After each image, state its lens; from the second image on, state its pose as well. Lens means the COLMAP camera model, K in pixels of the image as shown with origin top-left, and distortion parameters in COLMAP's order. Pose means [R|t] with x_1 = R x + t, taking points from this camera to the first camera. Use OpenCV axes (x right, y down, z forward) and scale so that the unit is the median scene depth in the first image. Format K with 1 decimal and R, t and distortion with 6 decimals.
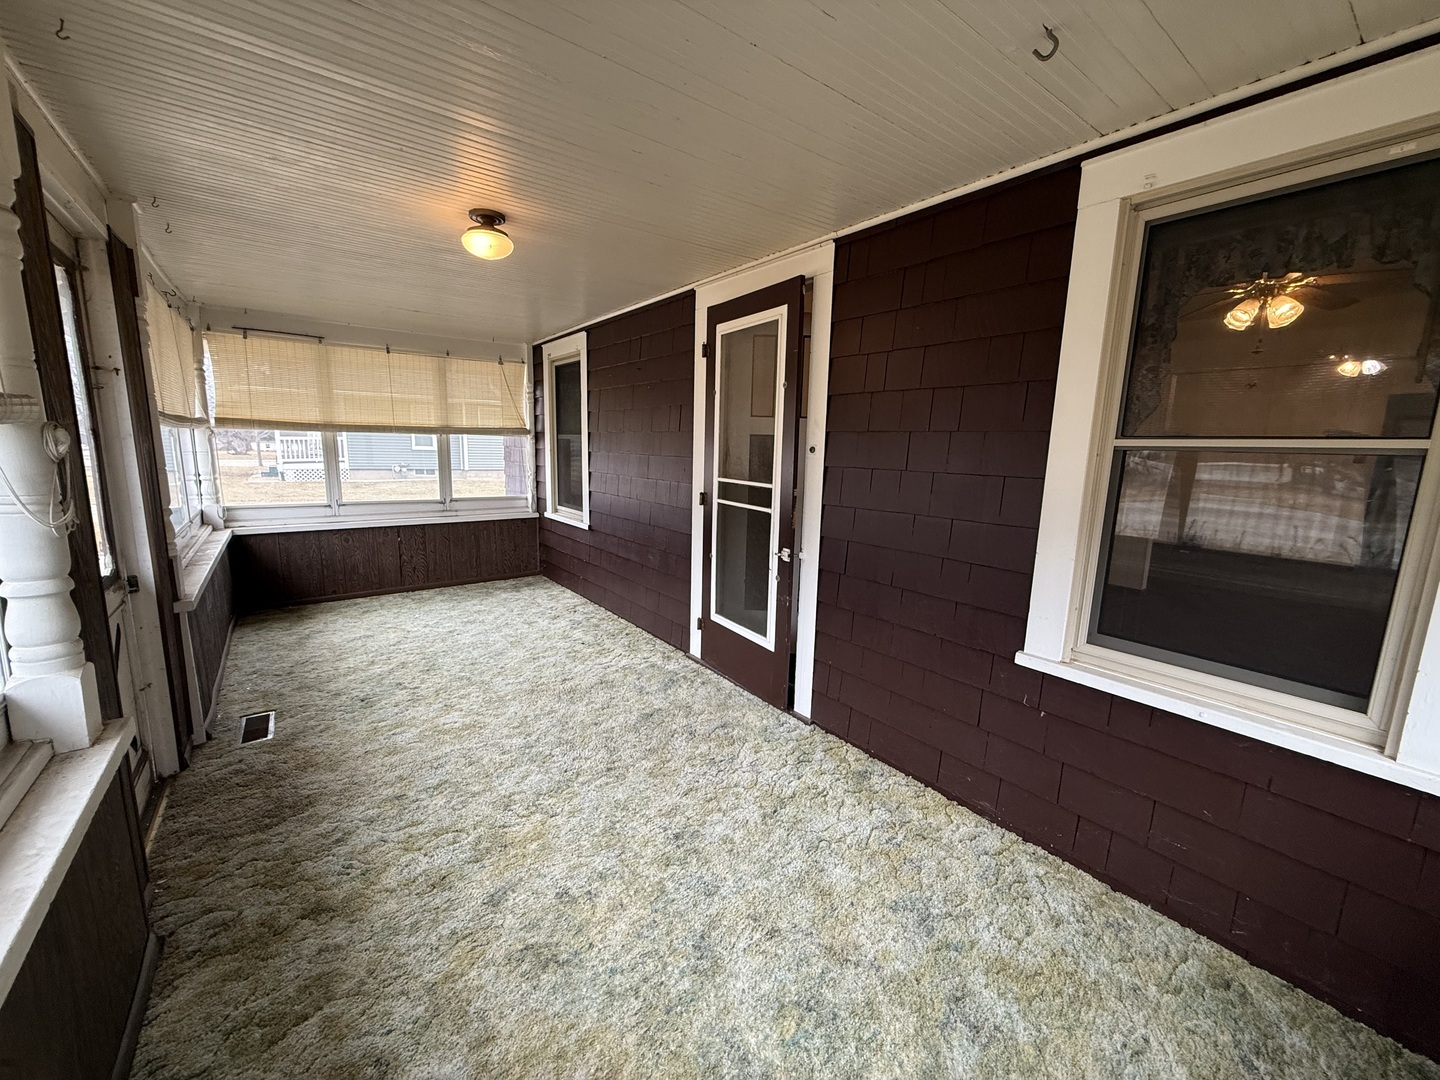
lens RADIAL K [[568.9, 0, 716.4], [0, 568.9, 540.1], [0, 0, 1]] dist [-0.001458, 0.000176]
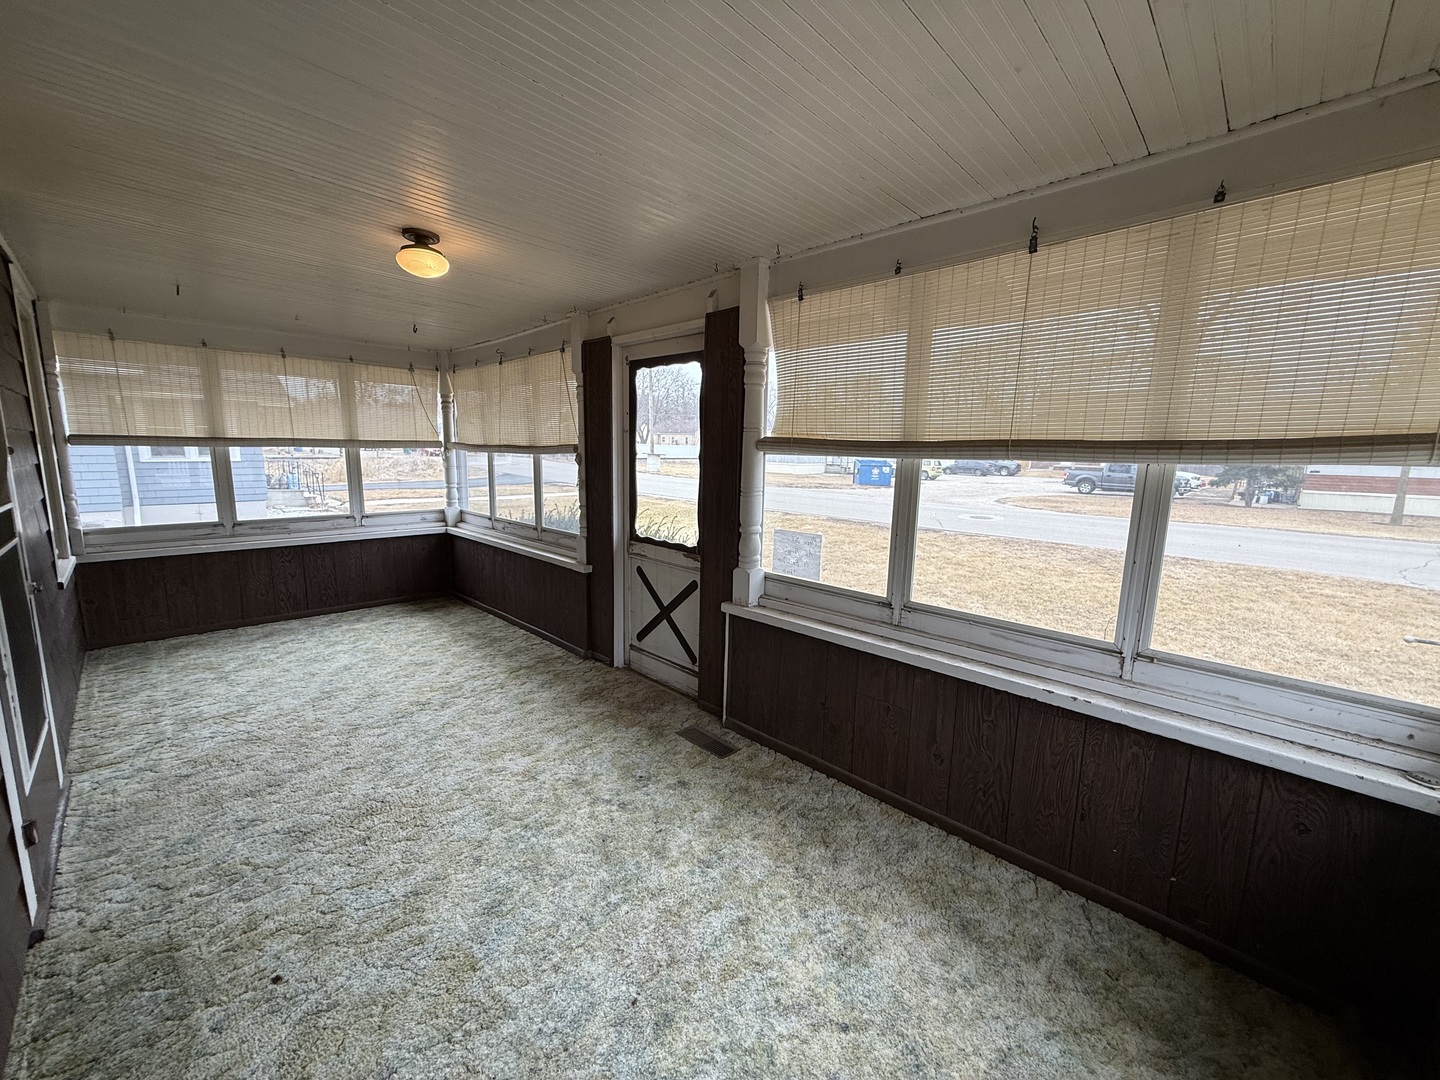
lens RADIAL K [[568.9, 0, 716.4], [0, 568.9, 540.1], [0, 0, 1]] dist [-0.001458, 0.000176]
pose [[-0.988003, -0.019728, -0.153170, -0.605767], [-0.066974, 0.948422, 0.309855, -0.315662], [0.139157, 0.316396, -0.938365, 1.710685]]
